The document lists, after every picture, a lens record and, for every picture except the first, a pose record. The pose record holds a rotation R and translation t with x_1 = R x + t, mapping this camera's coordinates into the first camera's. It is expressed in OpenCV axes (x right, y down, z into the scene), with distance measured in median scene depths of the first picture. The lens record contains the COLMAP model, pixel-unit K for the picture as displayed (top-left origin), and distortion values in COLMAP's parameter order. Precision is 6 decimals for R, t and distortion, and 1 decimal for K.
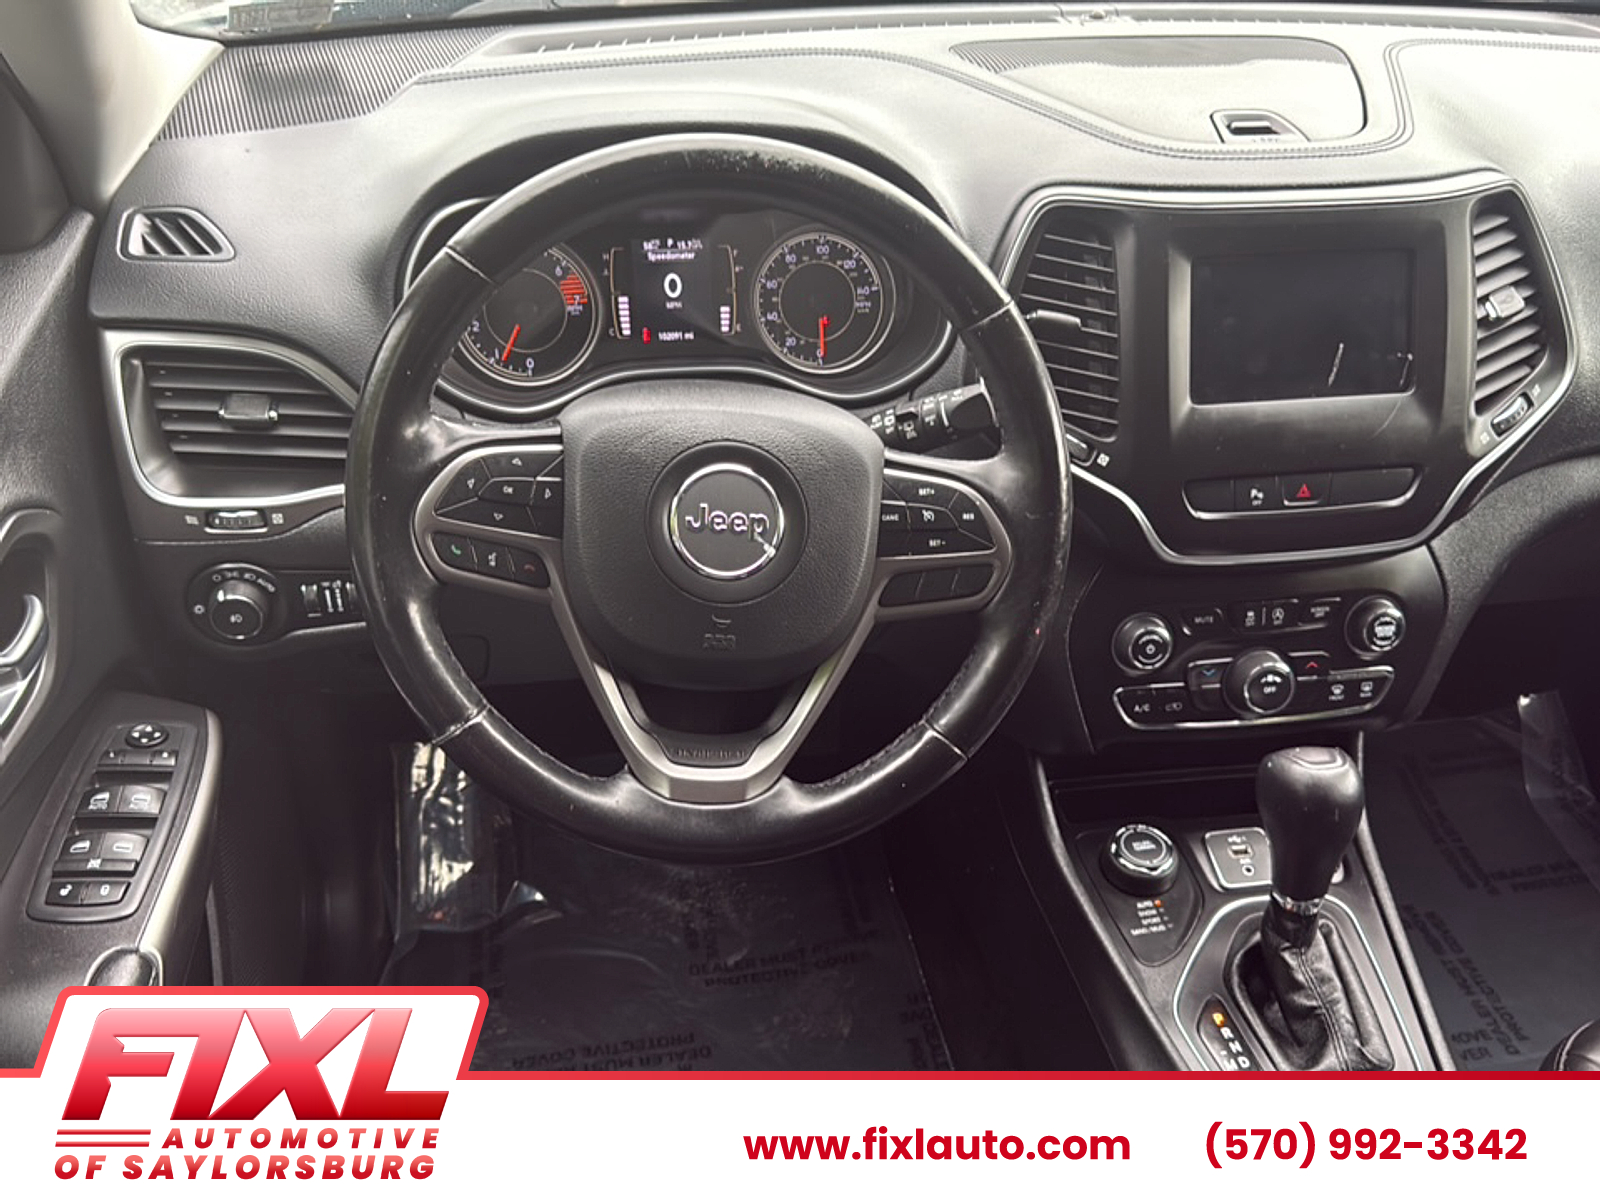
lens RADIAL K [[1434.0, 0, 800.0], [0, 1434.0, 600.0], [0, 0, 1]] dist [0.171566, -0.366144]
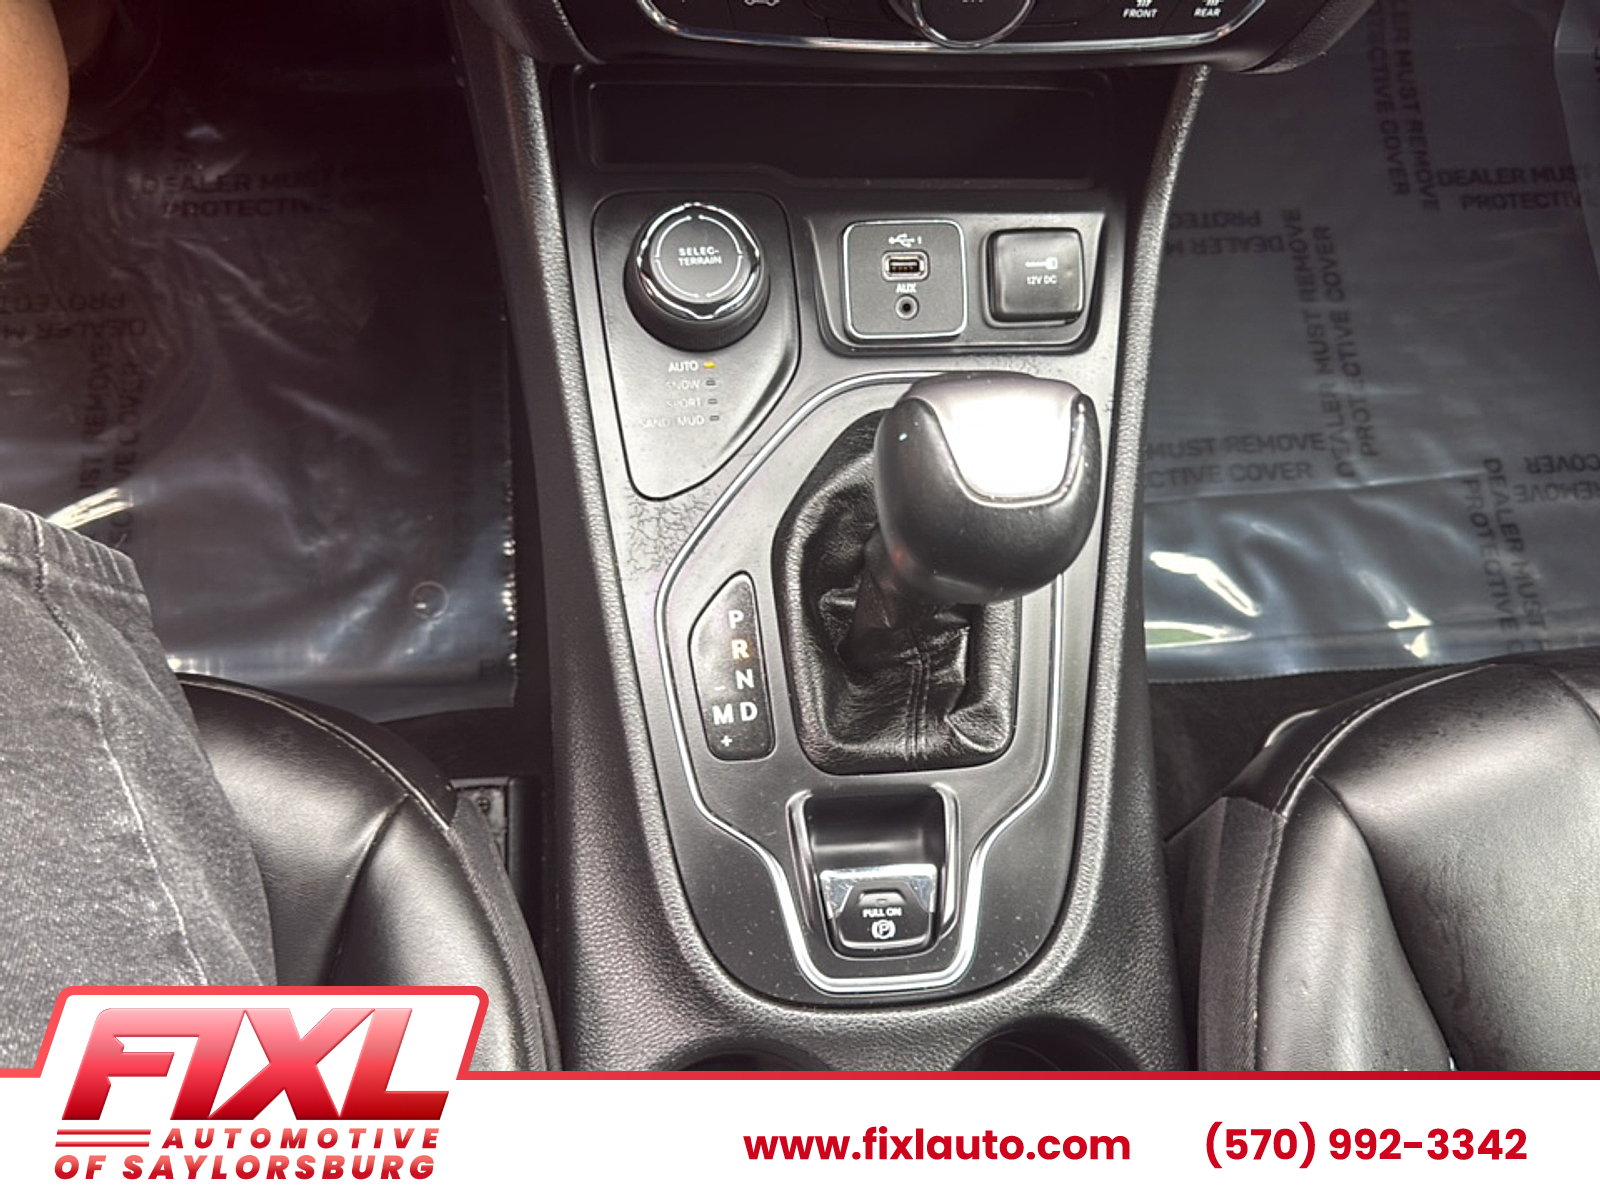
lens RADIAL K [[1444.4, 0, 800.0], [0, 1444.4, 600.0], [0, 0, 1]] dist [0.129168, -0.276781]
pose [[0.991844, 0.116911, 0.050761, 0.278564], [-0.122467, 0.763835, 0.633686, -0.070482], [0.035312, -0.634734, 0.771923, 0.569465]]
